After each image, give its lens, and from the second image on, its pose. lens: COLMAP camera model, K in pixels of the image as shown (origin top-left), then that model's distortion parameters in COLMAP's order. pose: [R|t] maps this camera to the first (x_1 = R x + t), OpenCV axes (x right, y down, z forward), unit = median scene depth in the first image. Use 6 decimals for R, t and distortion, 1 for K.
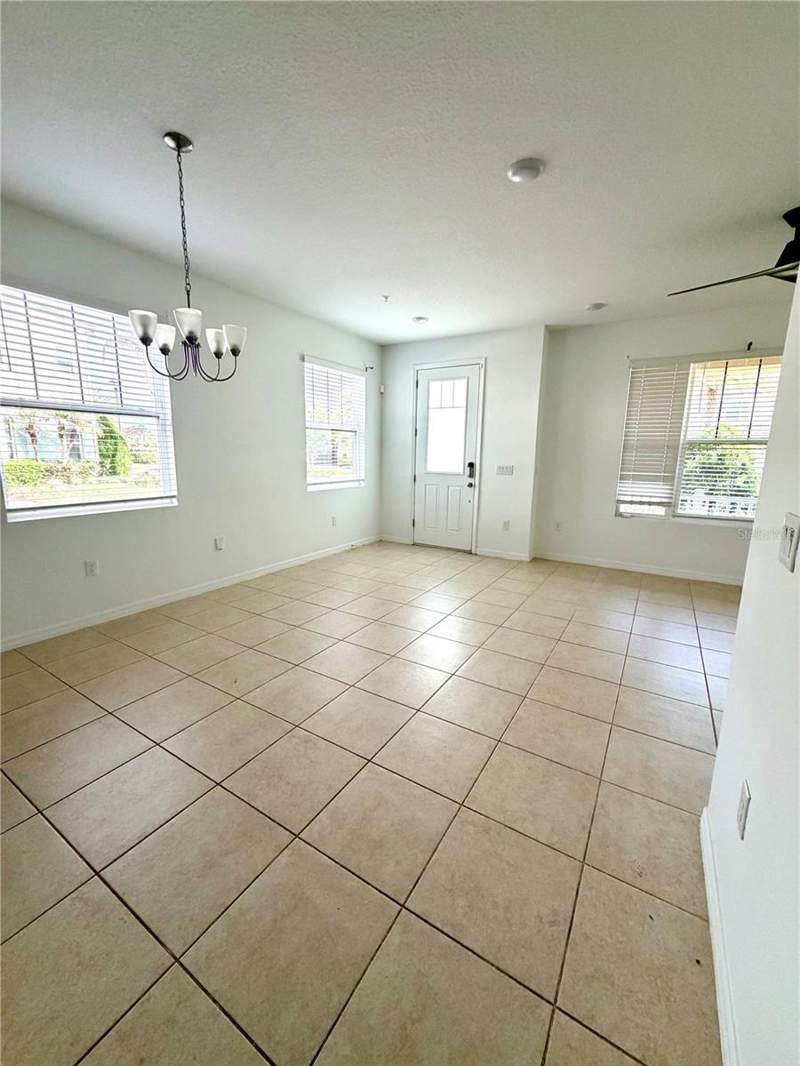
lens RADIAL K [[435.1, 0, 400.0], [0, 435.1, 533.0], [0, 0, 1]] dist [0.002150, 0.000195]
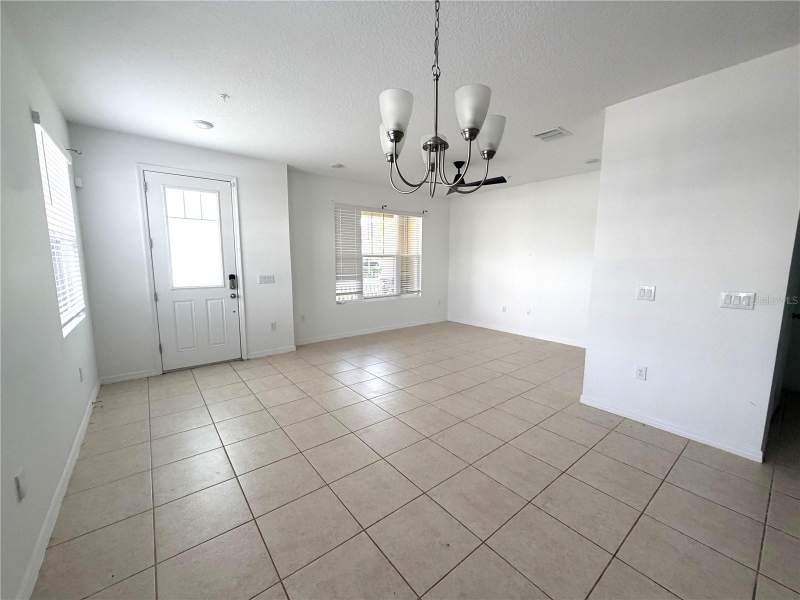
lens RADIAL K [[326.5, 0, 400.0], [0, 326.5, 300.0], [0, 0, 1]] dist [0.002150, 0.000195]
pose [[0.329863, -0.135900, 0.934196, -0.447534], [0.170294, 0.981916, 0.082711, -0.100655], [-0.928542, 0.131805, 0.347040, 0.371251]]
